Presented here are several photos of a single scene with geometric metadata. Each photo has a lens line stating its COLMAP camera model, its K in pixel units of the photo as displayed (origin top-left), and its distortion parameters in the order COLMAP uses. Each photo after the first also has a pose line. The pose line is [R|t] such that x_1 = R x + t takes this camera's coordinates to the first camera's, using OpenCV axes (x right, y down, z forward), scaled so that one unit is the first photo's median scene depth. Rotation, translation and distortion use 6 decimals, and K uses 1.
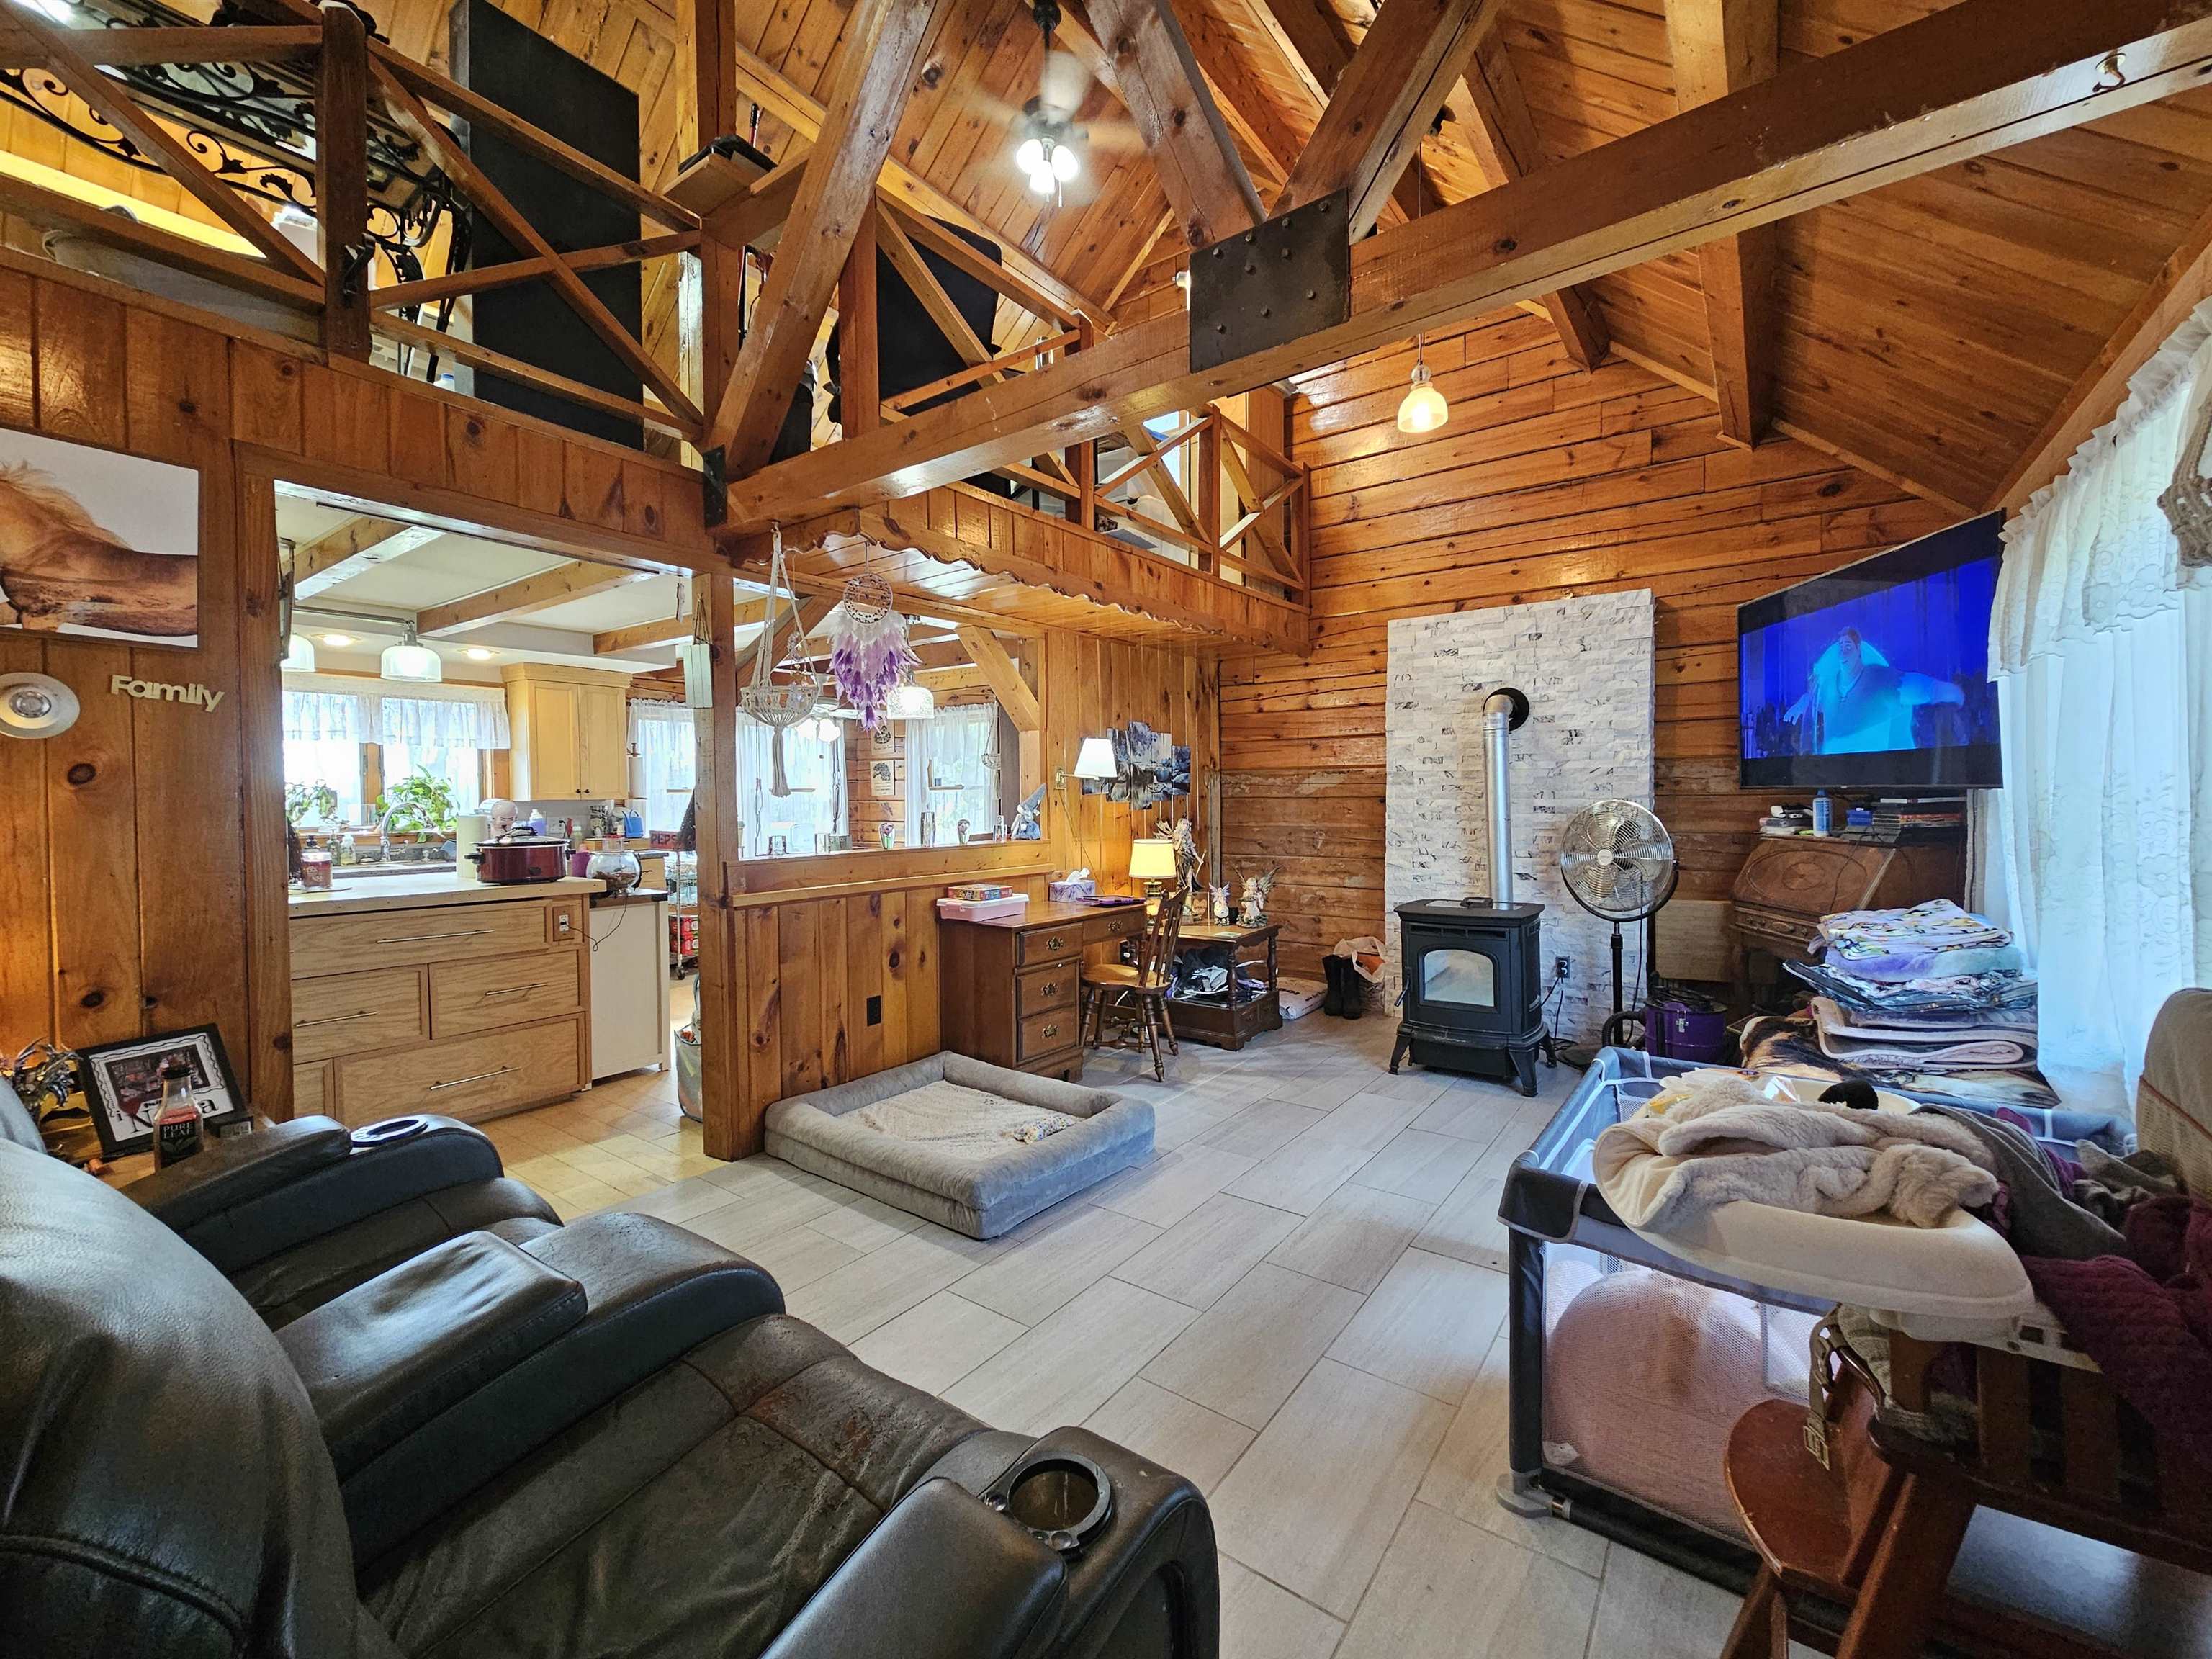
lens RADIAL K [[903.2, 0, 1109.0], [0, 903.2, 815.1], [0, 0, 1]] dist [0.000241, -0.000181]
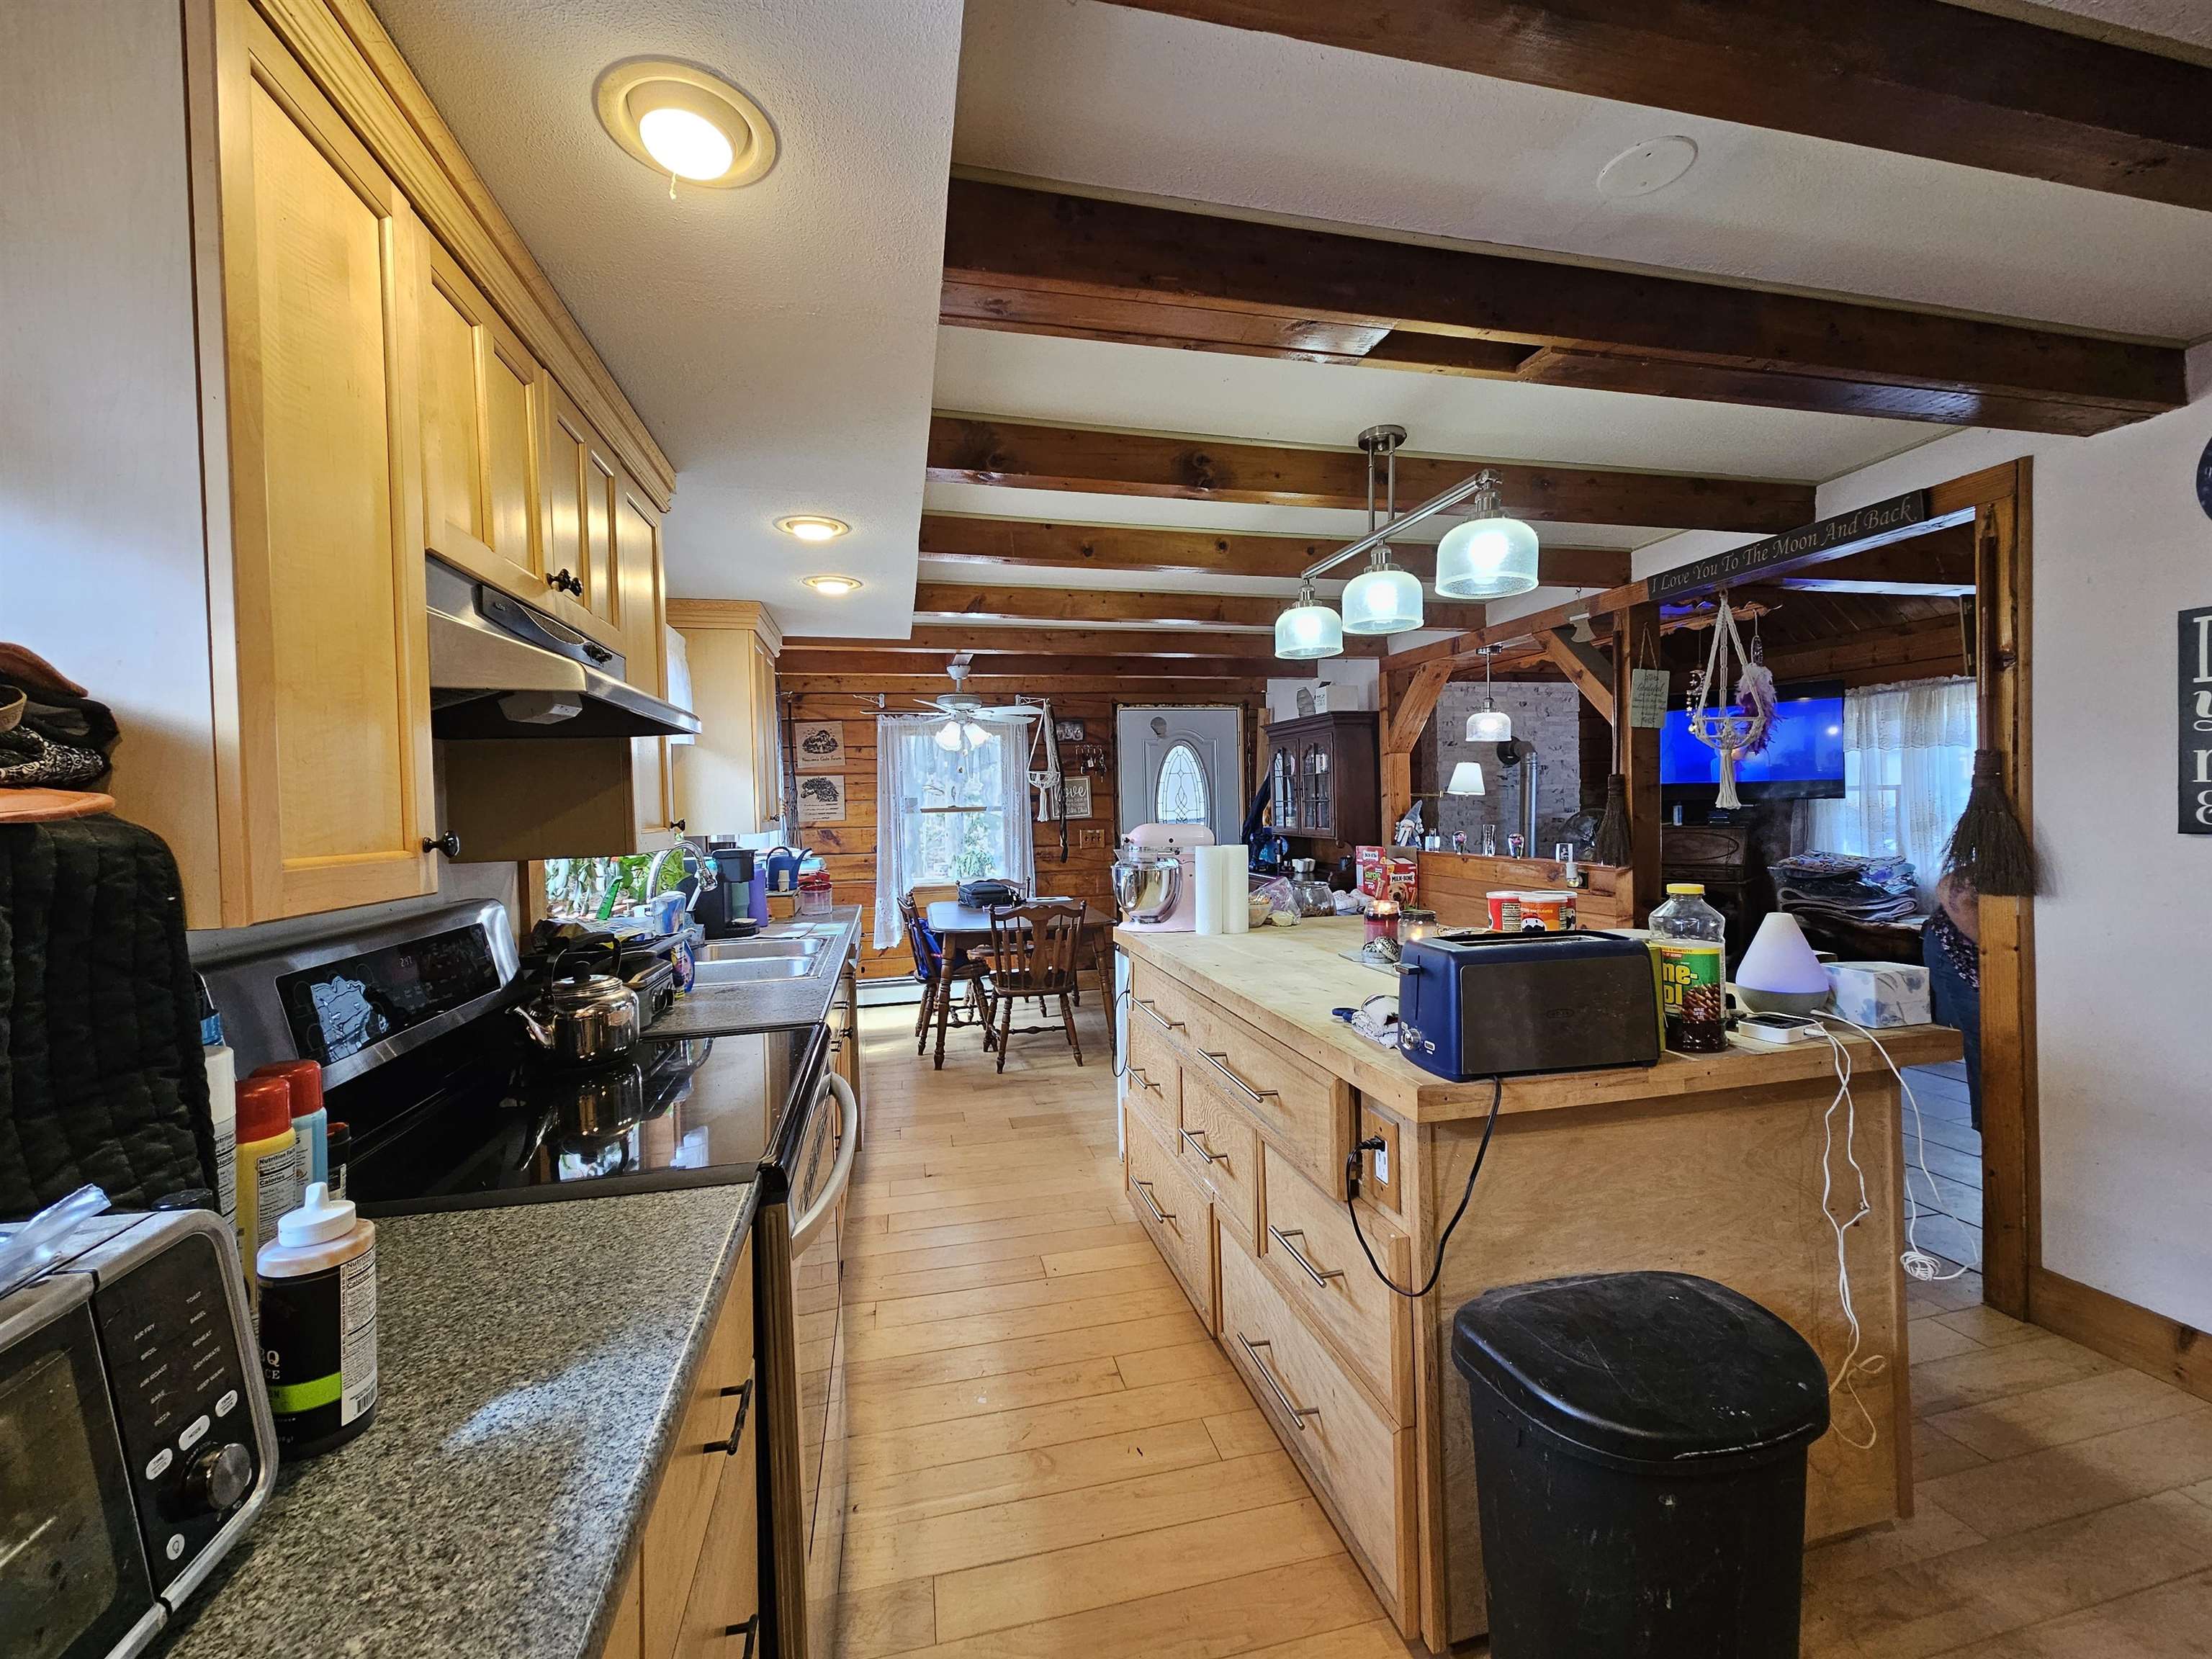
lens RADIAL K [[903.2, 0, 1109.0], [0, 903.2, 815.1], [0, 0, 1]] dist [0.000241, -0.000181]
pose [[0.646989, -0.014992, 0.762352, -1.116536], [0.035431, 0.999318, -0.010417, -0.015865], [-0.761676, 0.033751, 0.647079, 0.524673]]
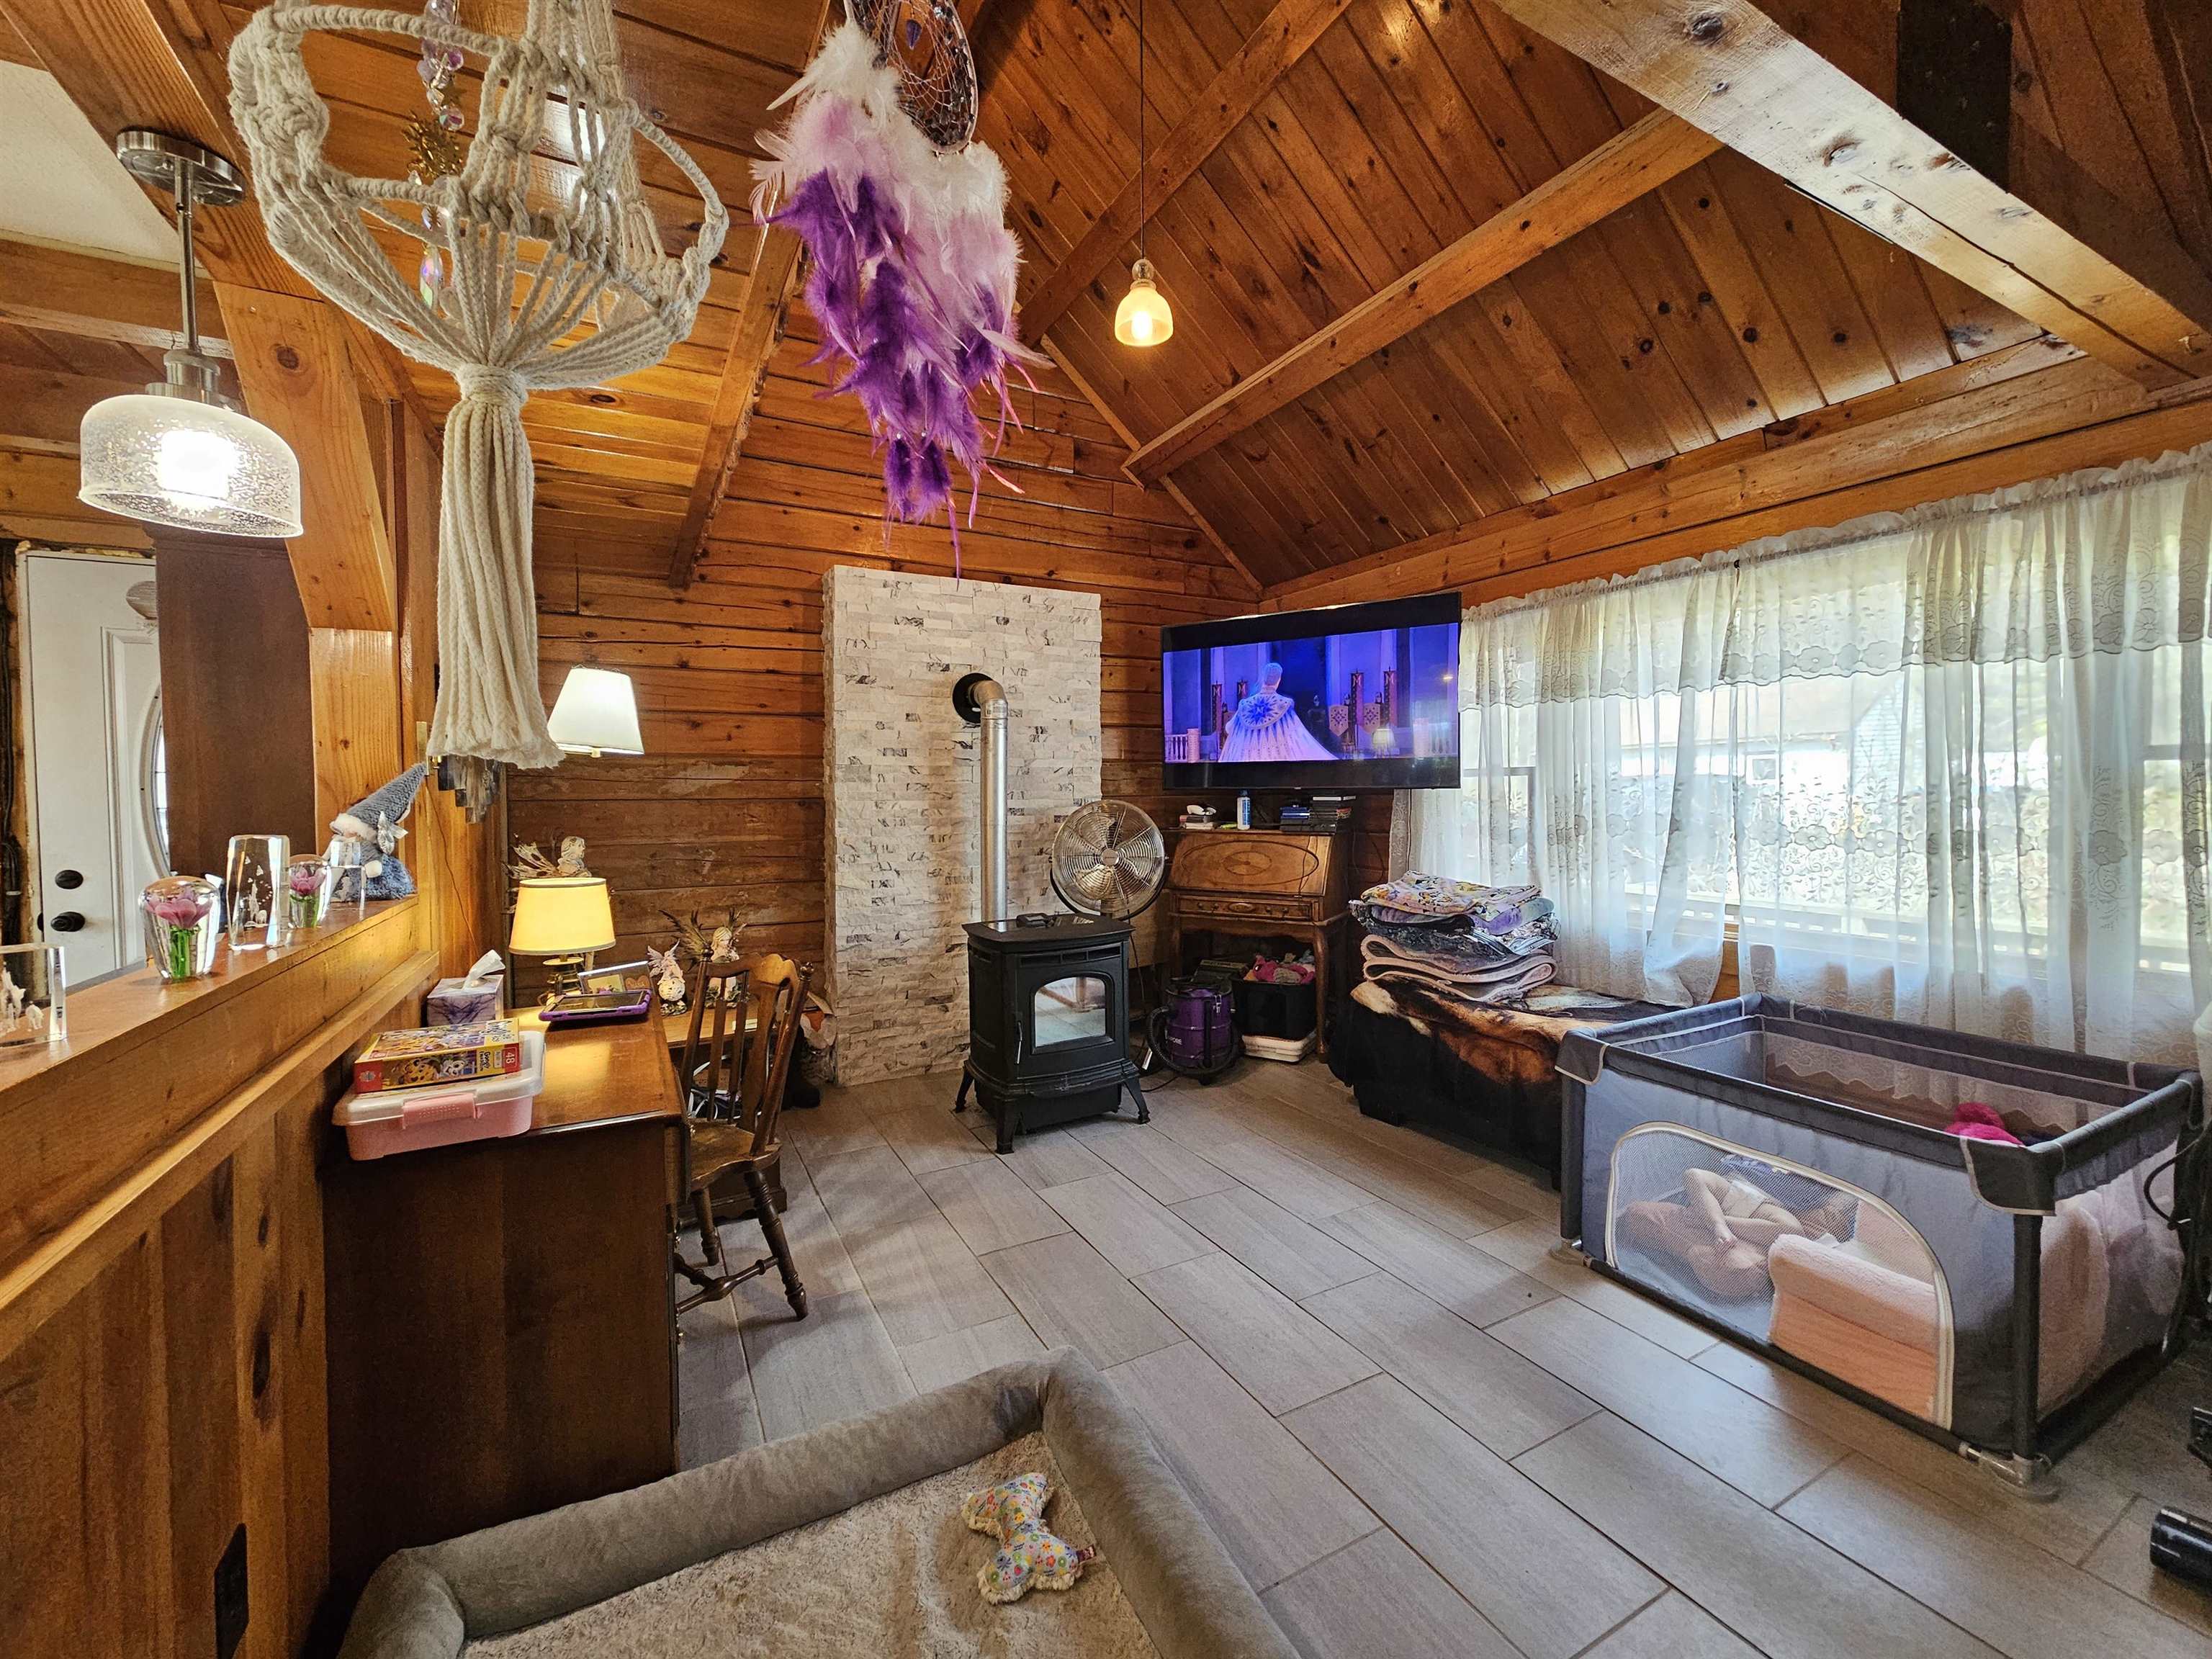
lens RADIAL K [[903.2, 0, 1109.0], [0, 903.2, 815.1], [0, 0, 1]] dist [0.000241, -0.000181]
pose [[0.426078, -0.013384, 0.904587, -0.293674], [0.024497, 0.999695, 0.003252, -0.002721], [-0.904355, 0.020774, 0.426276, 0.499316]]
